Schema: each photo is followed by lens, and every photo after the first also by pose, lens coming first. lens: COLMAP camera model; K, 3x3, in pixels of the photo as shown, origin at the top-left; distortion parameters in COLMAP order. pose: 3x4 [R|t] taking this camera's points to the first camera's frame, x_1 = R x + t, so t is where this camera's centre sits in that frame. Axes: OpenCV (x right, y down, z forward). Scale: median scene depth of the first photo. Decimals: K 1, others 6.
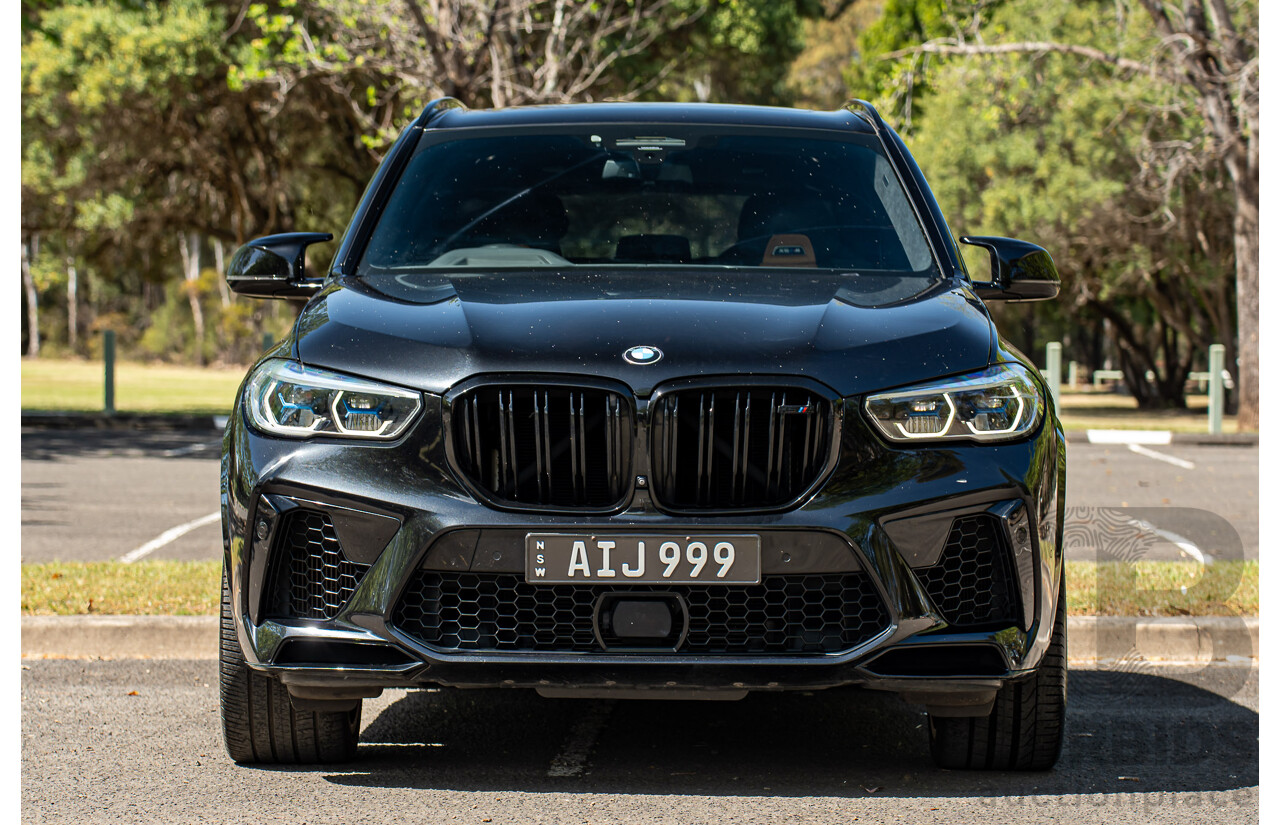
lens RADIAL K [[3844.9, 0, 625.8], [0, 3844.9, 489.7], [0, 0, 1]] dist [0.609385, 0.000000]
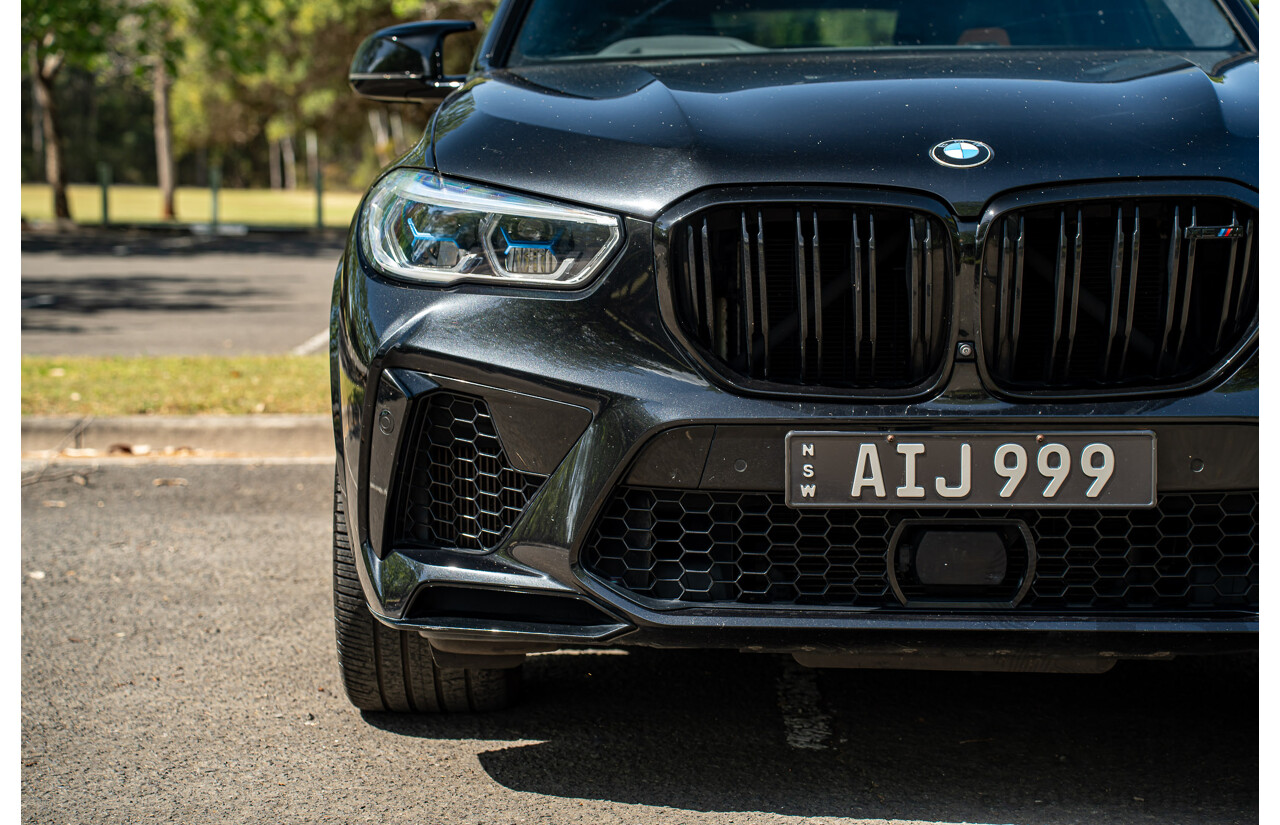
lens RADIAL K [[2479.1, 0, 651.6], [0, 2479.1, 414.3], [0, 0, 1]] dist [0.547075, 0.000000]
pose [[0.999947, -0.009899, -0.002768, -0.047122], [0.010039, 0.998357, 0.056406, -0.015449], [0.002205, -0.056431, 0.998404, 0.573820]]
